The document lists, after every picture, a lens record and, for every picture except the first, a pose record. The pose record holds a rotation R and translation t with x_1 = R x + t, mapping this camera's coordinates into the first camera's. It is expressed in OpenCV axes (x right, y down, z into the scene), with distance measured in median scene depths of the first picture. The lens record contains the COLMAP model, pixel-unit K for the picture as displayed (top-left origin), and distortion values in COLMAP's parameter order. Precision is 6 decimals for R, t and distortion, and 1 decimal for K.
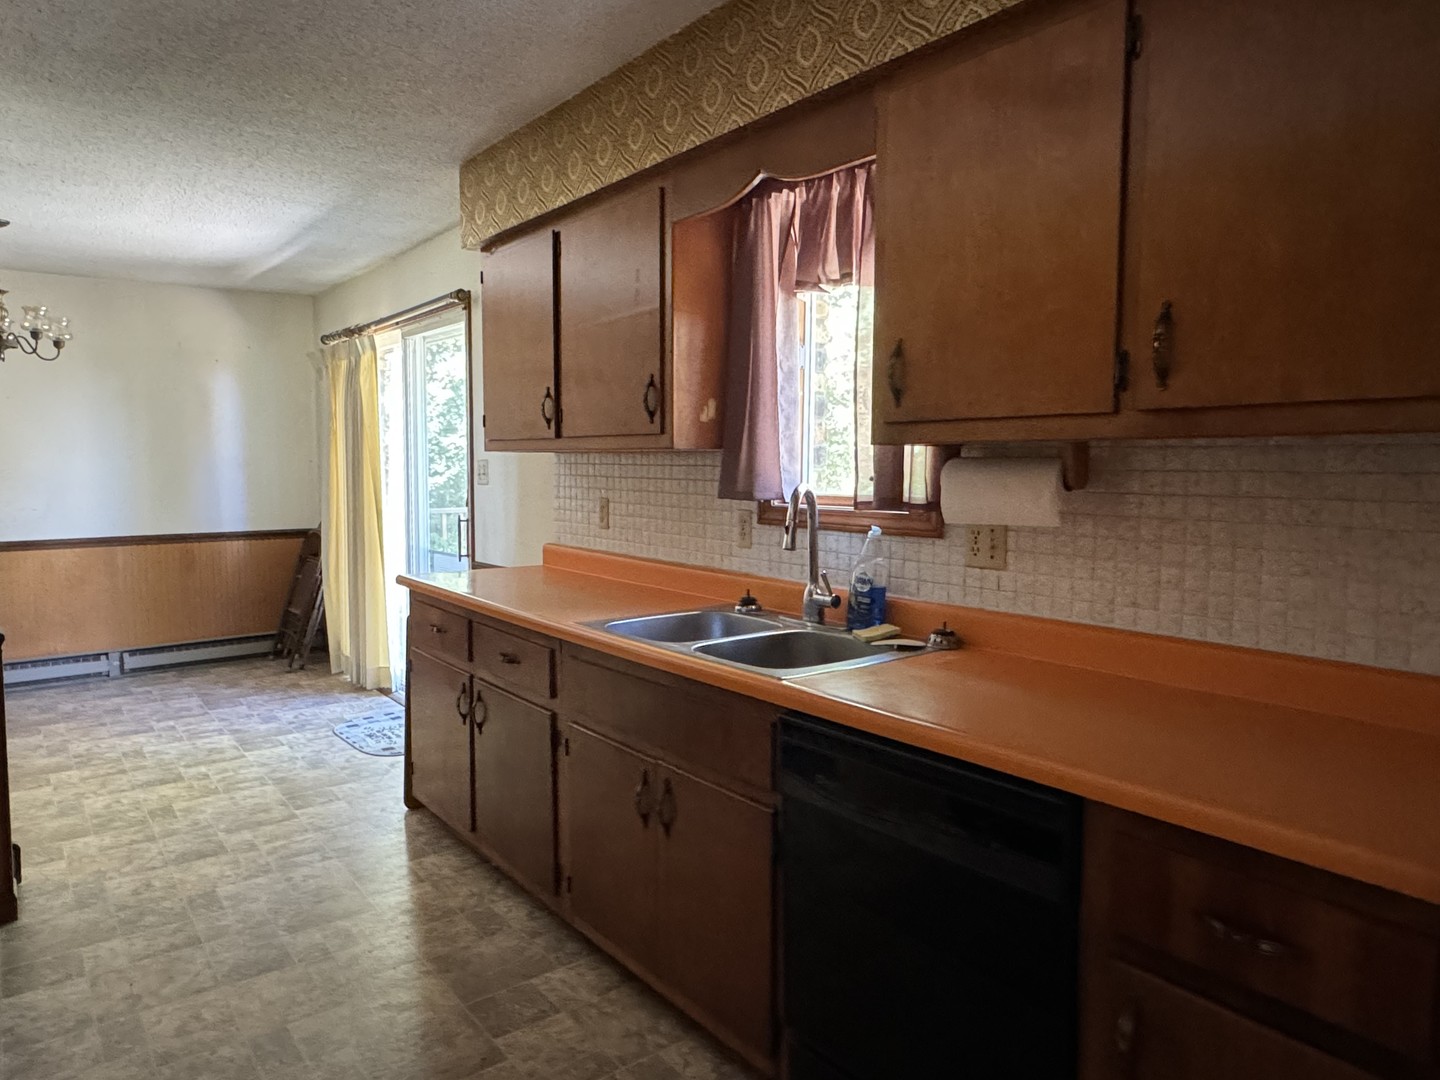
lens RADIAL K [[948.4, 0, 712.0], [0, 948.4, 540.2], [0, 0, 1]] dist [-0.010238, -0.000045]
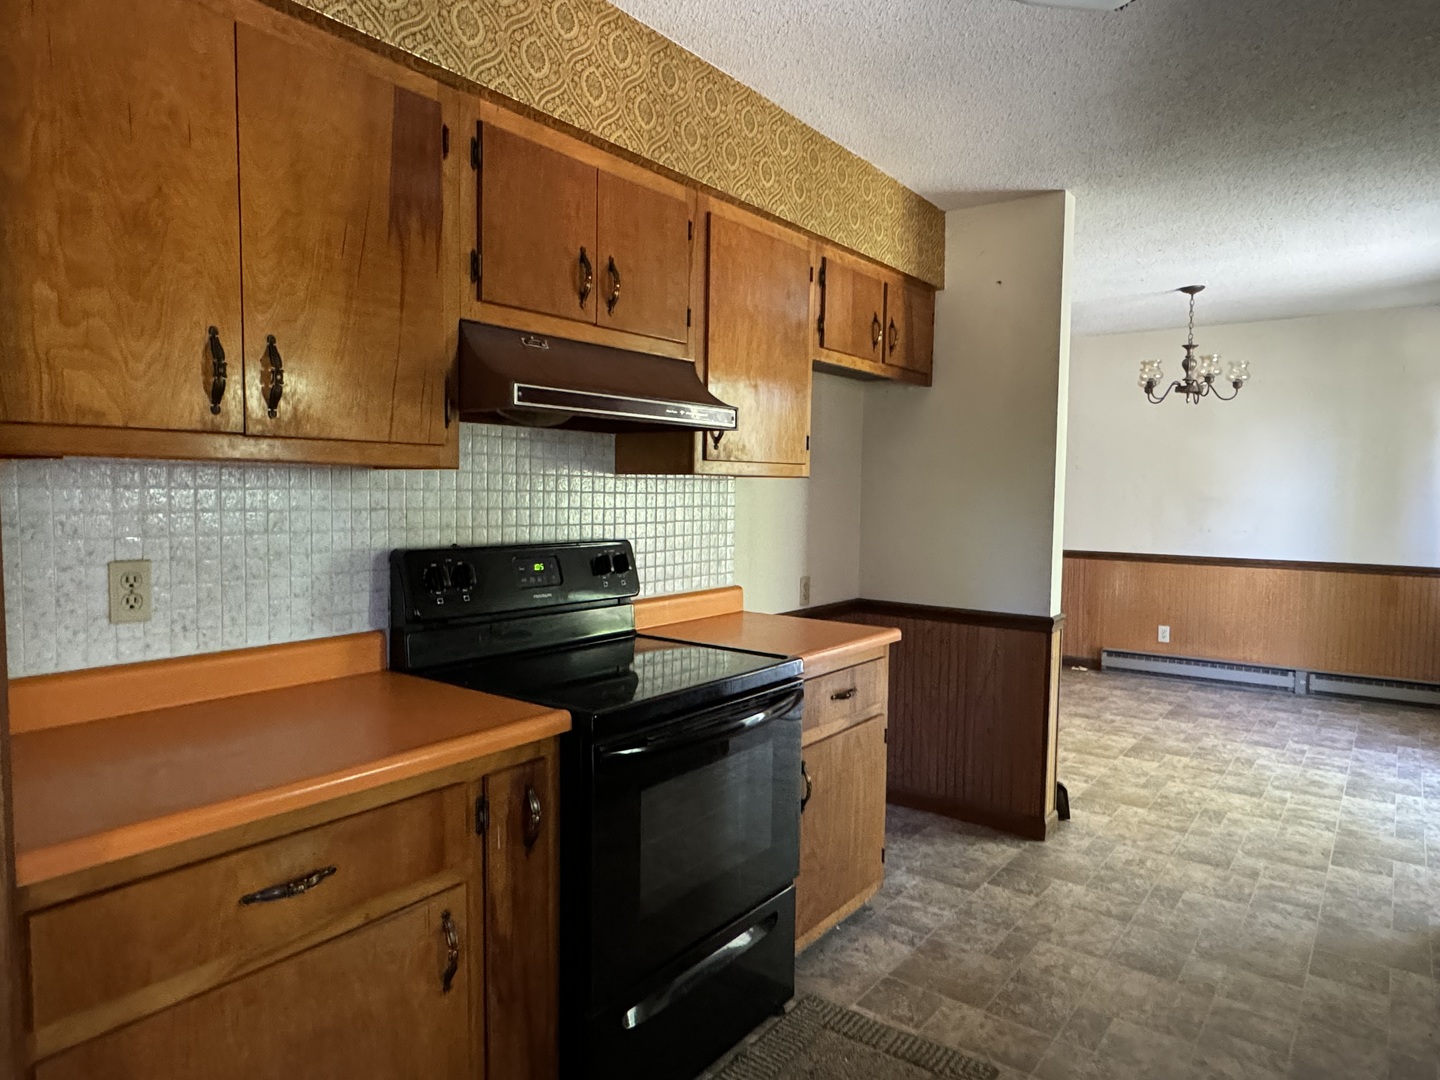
lens RADIAL K [[891.6, 0, 715.4], [0, 891.6, 538.4], [0, 0, 1]] dist [0.000068, -0.002184]
pose [[0.256768, 0.060508, -0.964577, 0.208526], [-0.089777, 0.995216, 0.038531, -0.011135], [0.962294, 0.076704, 0.260972, 0.151841]]
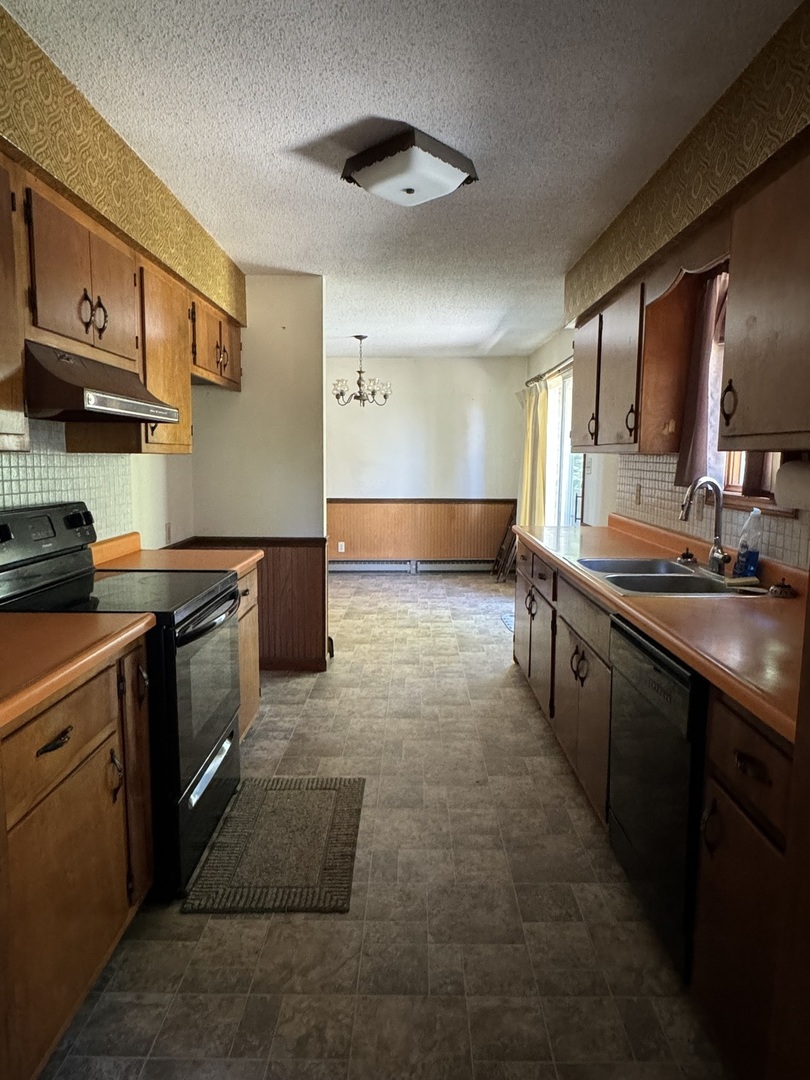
lens RADIAL K [[668.7, 0, 405.4], [0, 668.7, 535.9], [0, 0, 1]] dist [0.000068, -0.002184]
pose [[0.787731, 0.076617, -0.611237, 0.222263], [-0.055716, 0.997030, 0.053171, 0.001665], [0.613495, -0.007828, 0.789660, -0.067186]]
